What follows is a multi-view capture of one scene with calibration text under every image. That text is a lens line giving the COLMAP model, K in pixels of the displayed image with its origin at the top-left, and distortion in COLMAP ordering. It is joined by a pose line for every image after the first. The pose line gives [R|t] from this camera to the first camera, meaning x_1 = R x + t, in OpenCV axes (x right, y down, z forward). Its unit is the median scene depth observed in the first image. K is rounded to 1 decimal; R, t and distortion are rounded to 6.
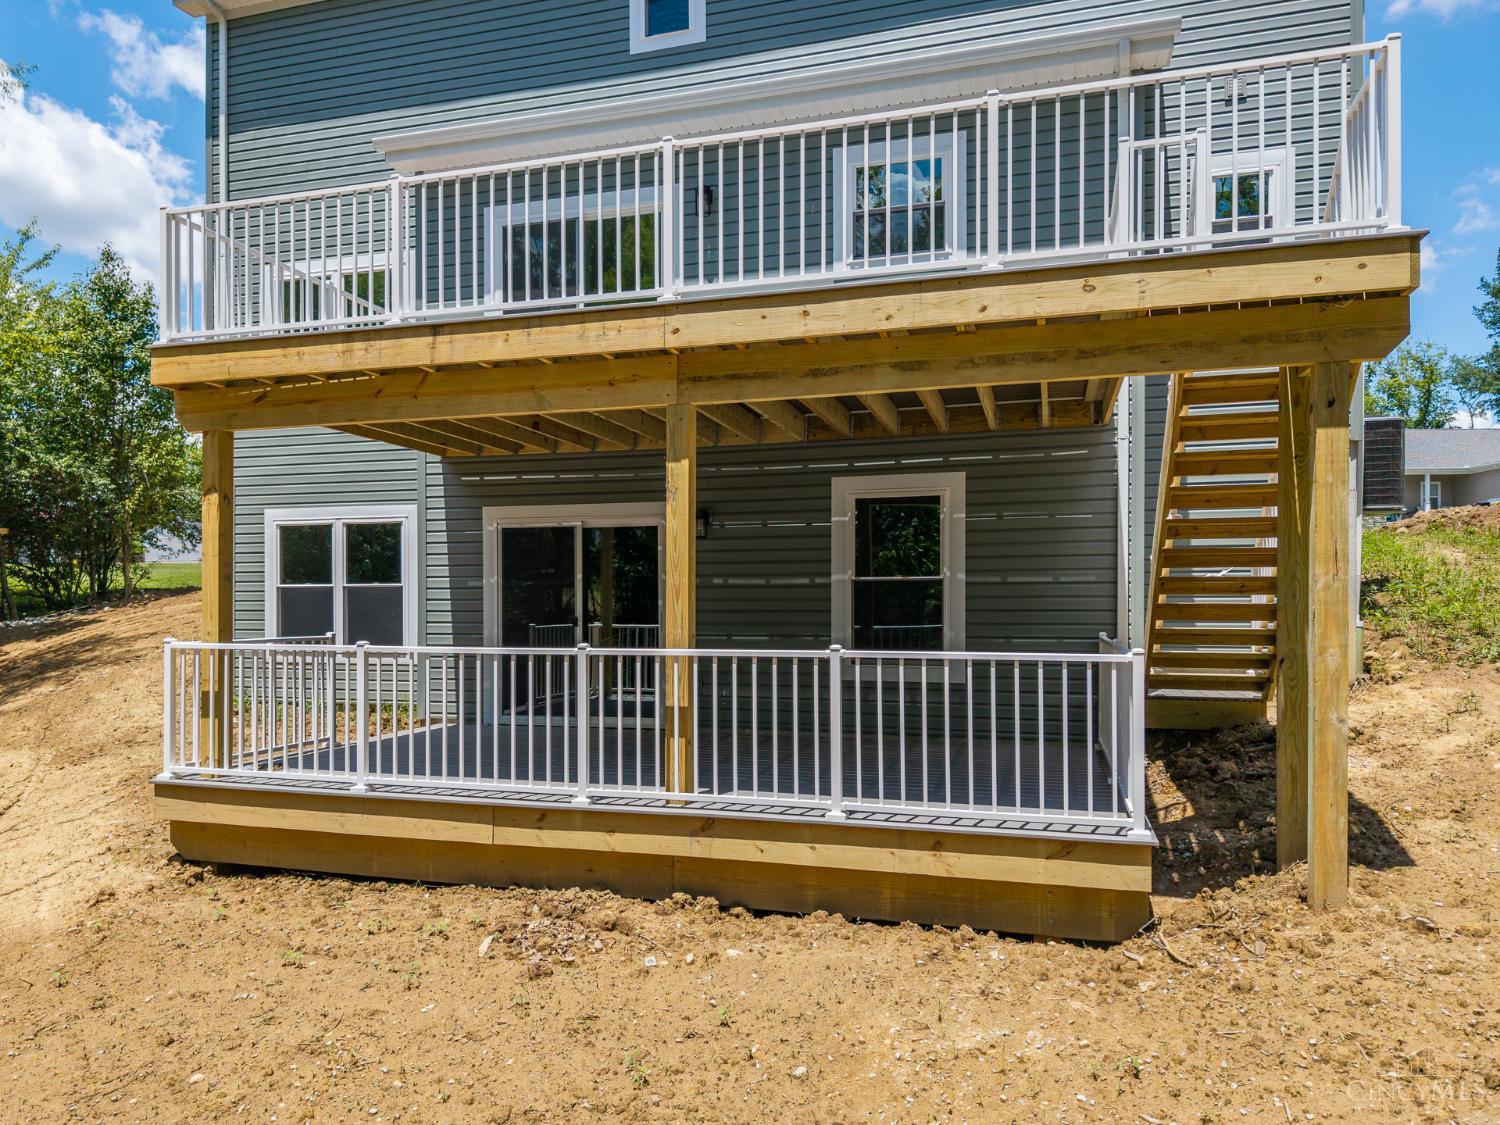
lens RADIAL K [[1108.5, 0, 704.8], [0, 1108.5, 608.1], [0, 0, 1]] dist [0.032688, -0.030732]
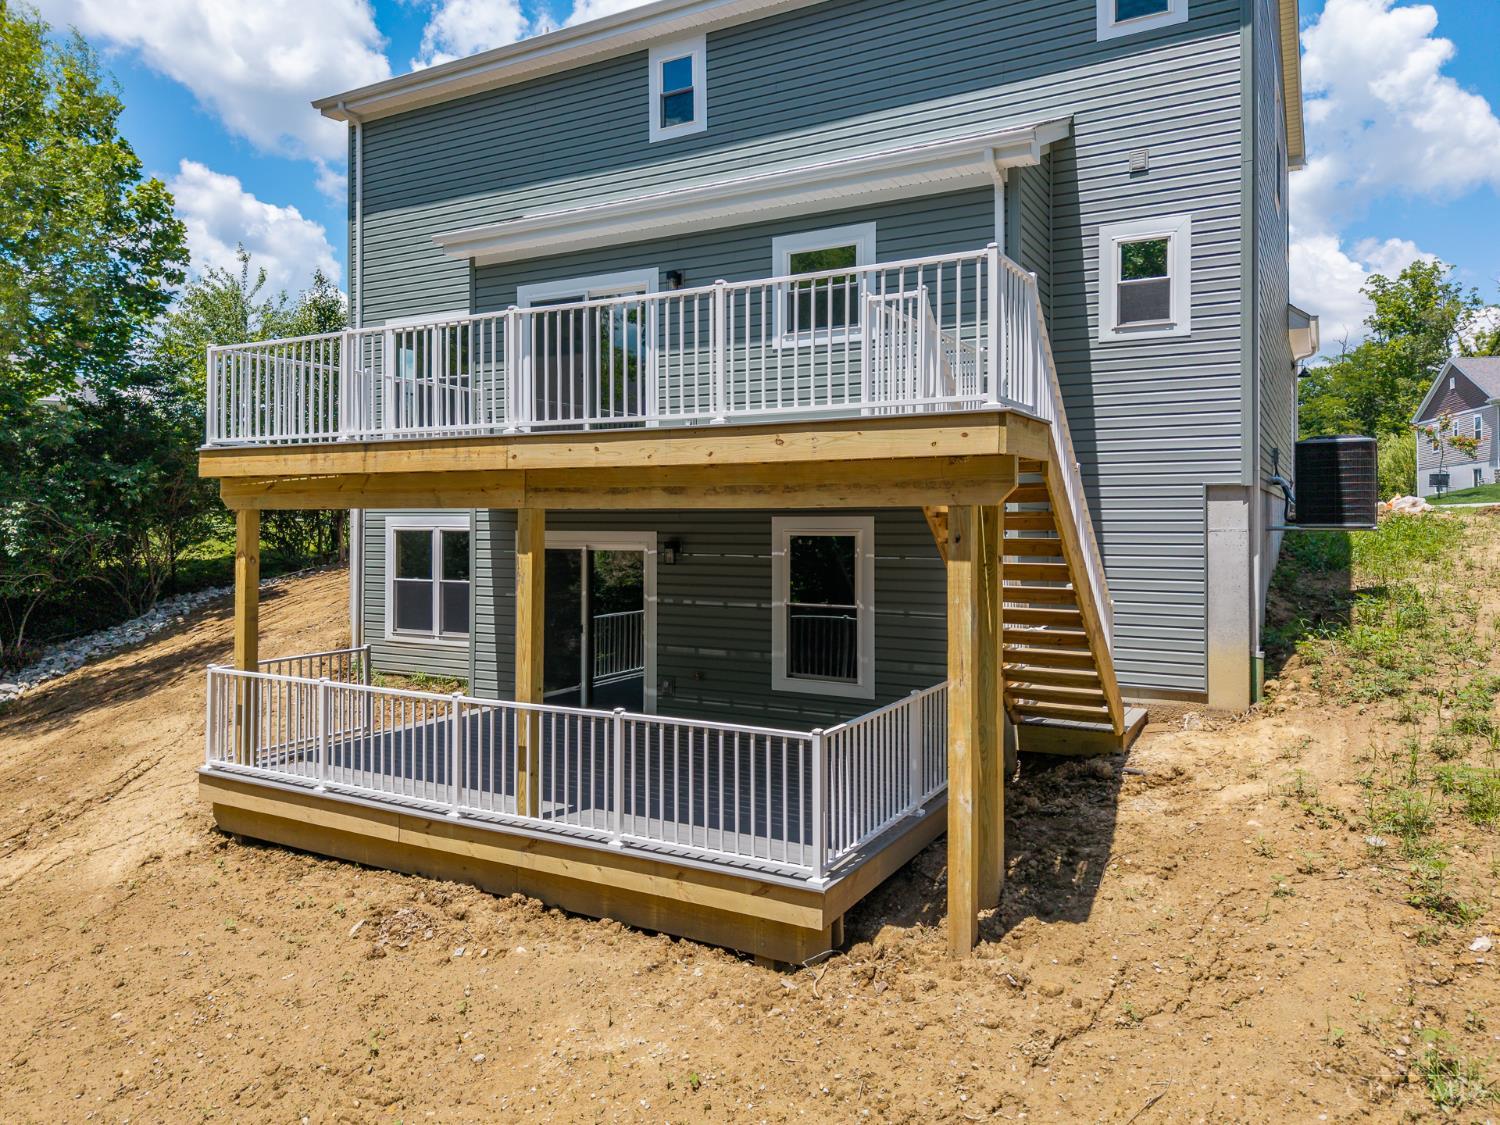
lens RADIAL K [[1056.0, 0, 744.8], [0, 1056.0, 522.3], [0, 0, 1]] dist [0.014373, -0.006989]
pose [[0.980219, 0.003688, -0.197883, 0.482628], [-0.004372, 0.999986, -0.003018, -0.172329], [0.197869, 0.003823, 0.980221, -0.150967]]
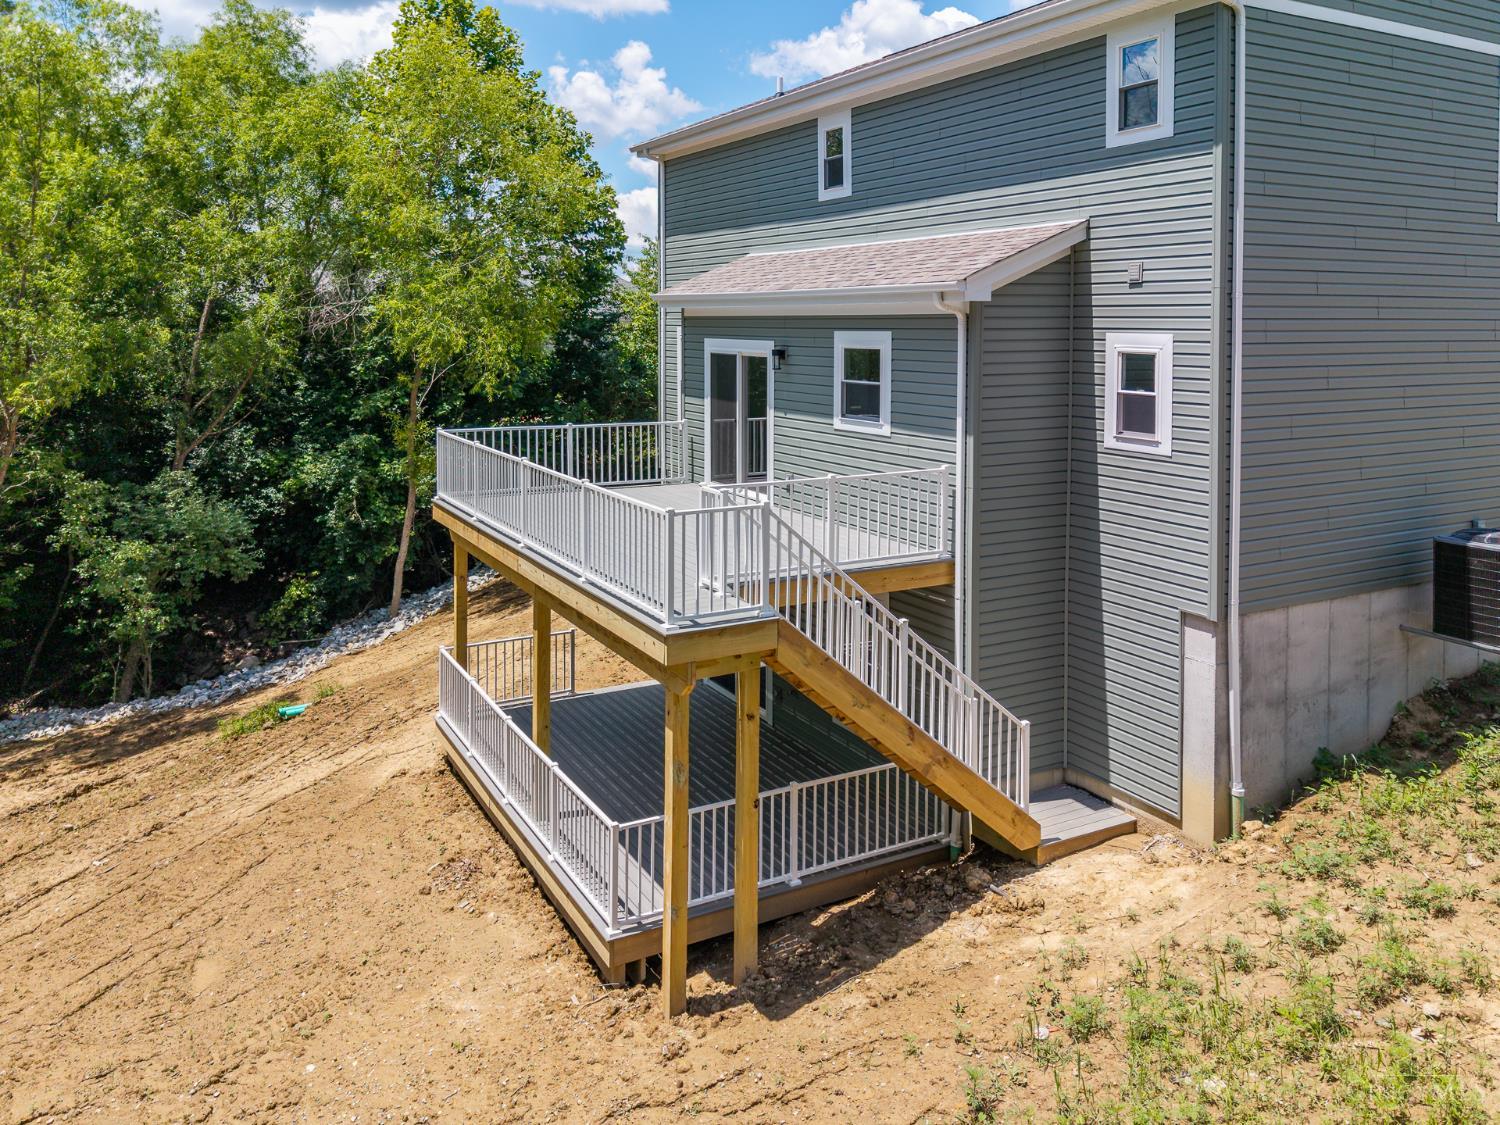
lens RADIAL K [[1142.7, 0, 755.3], [0, 1142.7, 368.1], [0, 0, 1]] dist [0.011568, -0.000356]
pose [[0.734559, 0.034847, -0.677649, 1.535712], [-0.013103, 0.999223, 0.037180, -0.656321], [0.678418, -0.018431, 0.734445, -0.117955]]
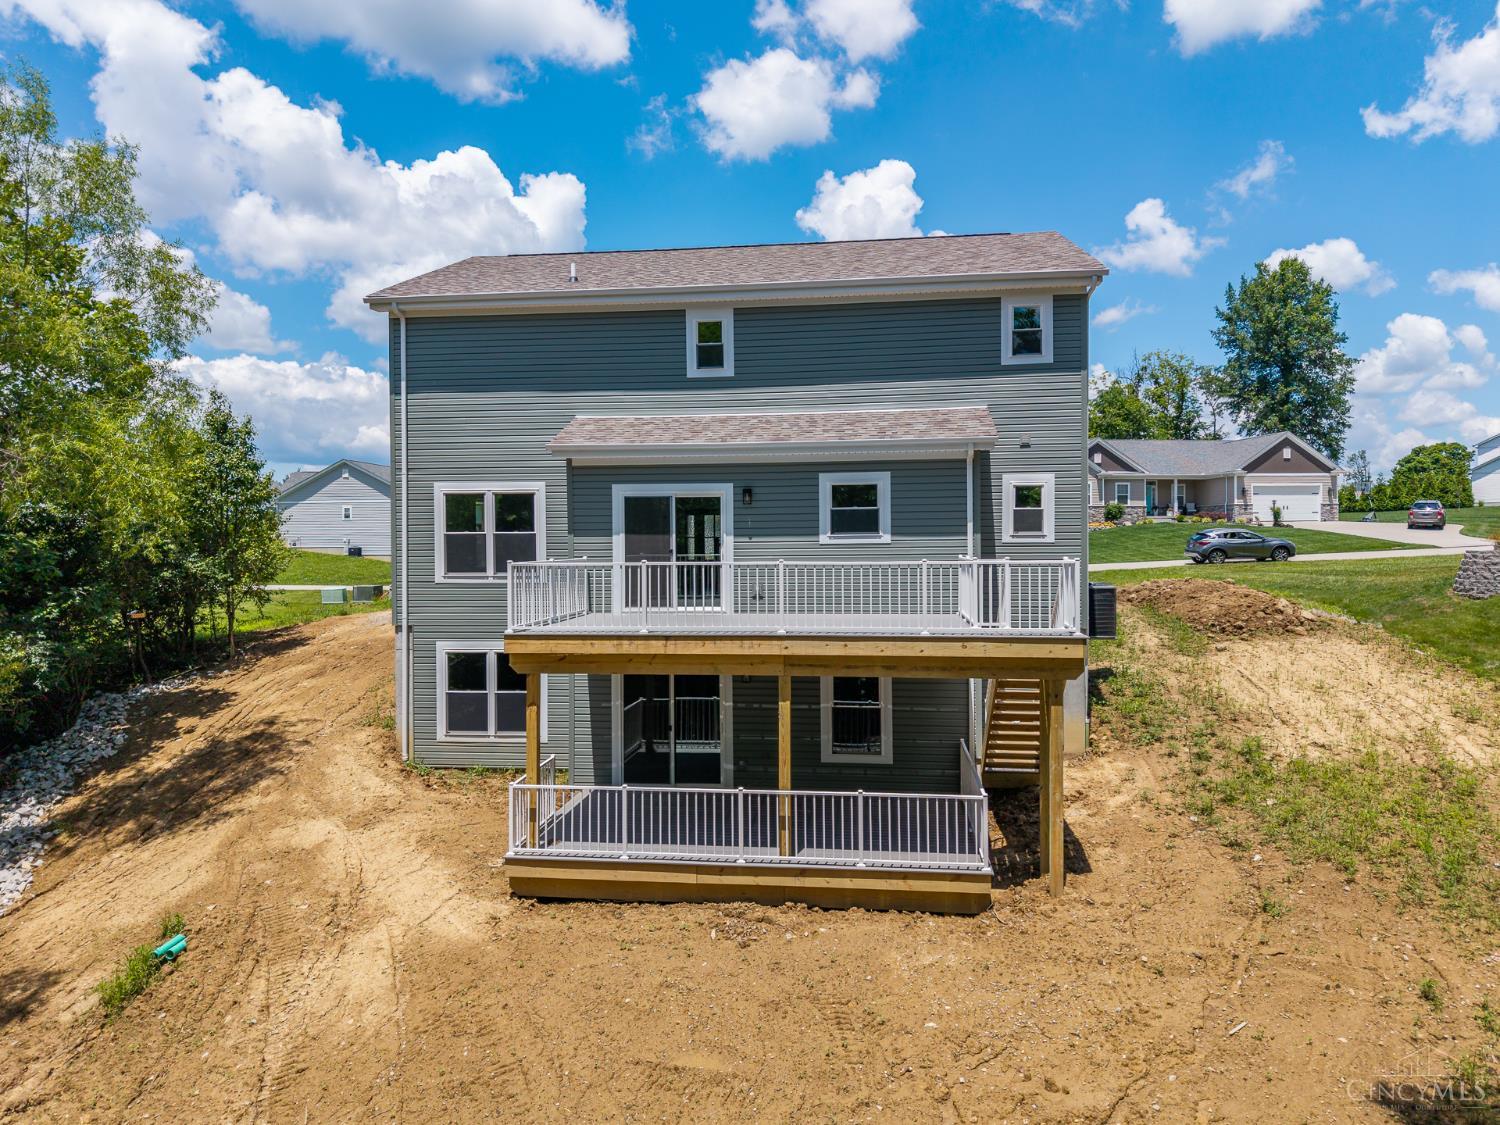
lens RADIAL K [[1032.9, 0, 775.3], [0, 1032.9, 557.8], [0, 0, 1]] dist [0.035243, -0.034626]
pose [[0.981260, -0.005501, 0.192611, -0.447735], [0.004377, 0.999971, 0.006260, -0.446236], [-0.192640, -0.005300, 0.981255, -1.023996]]
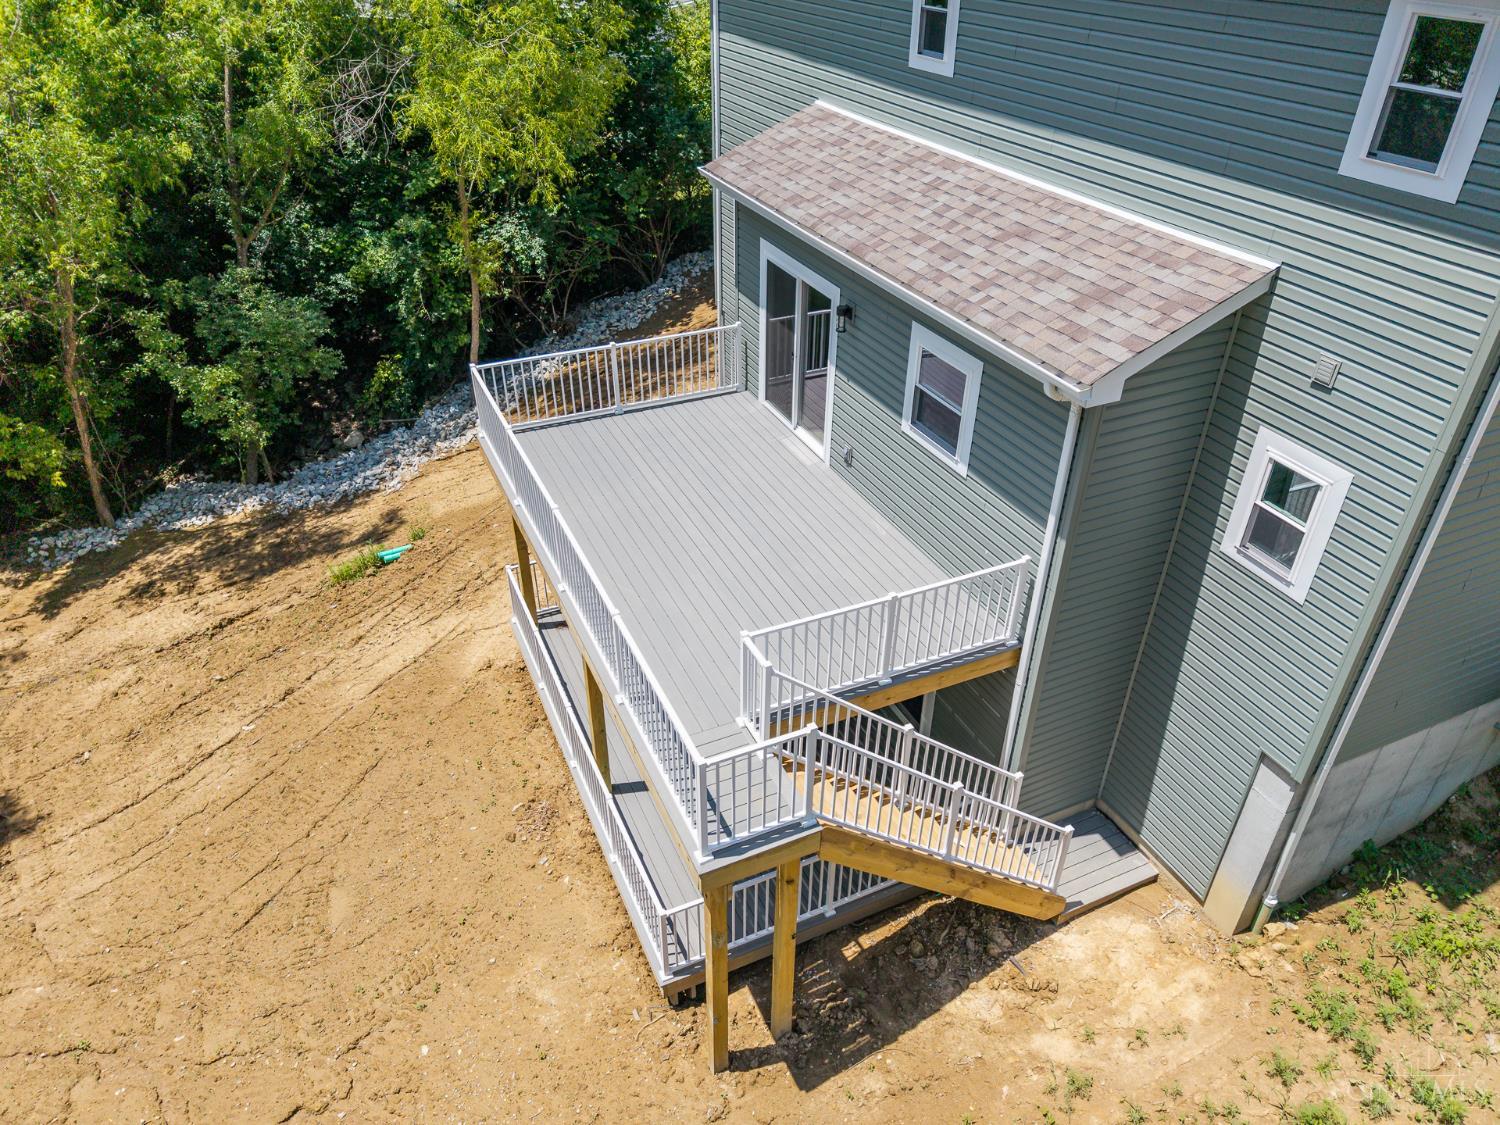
lens RADIAL K [[973.5, 0, 741.1], [0, 973.5, 568.3], [0, 0, 1]] dist [0.007985, -0.002949]
pose [[0.679469, 0.427993, -0.595940, 1.067956], [-0.003824, 0.814289, 0.580447, -1.217245], [0.733694, -0.392117, 0.554921, 0.380644]]
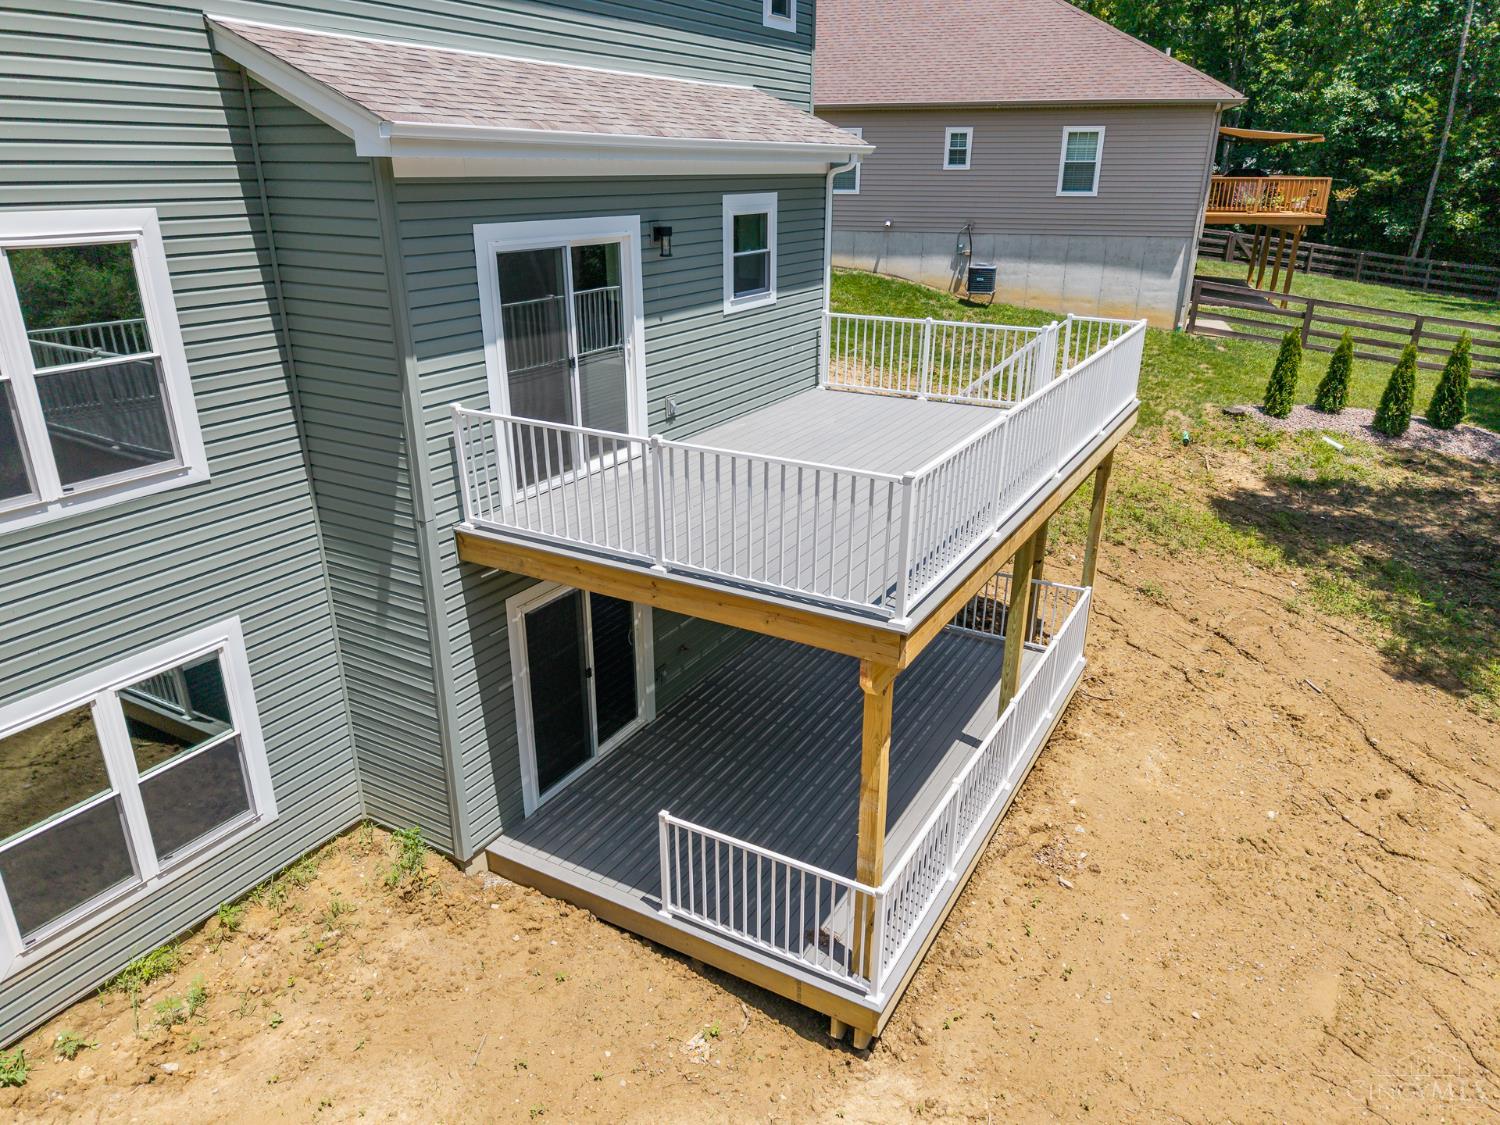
lens RADIAL K [[973.5, 0, 741.1], [0, 973.5, 568.3], [0, 0, 1]] dist [0.007985, -0.002949]
pose [[0.205541, -0.369403, 0.906253, -1.425669], [-0.011008, 0.925094, 0.379579, -0.686987], [-0.978587, -0.087995, 0.186078, 1.206214]]
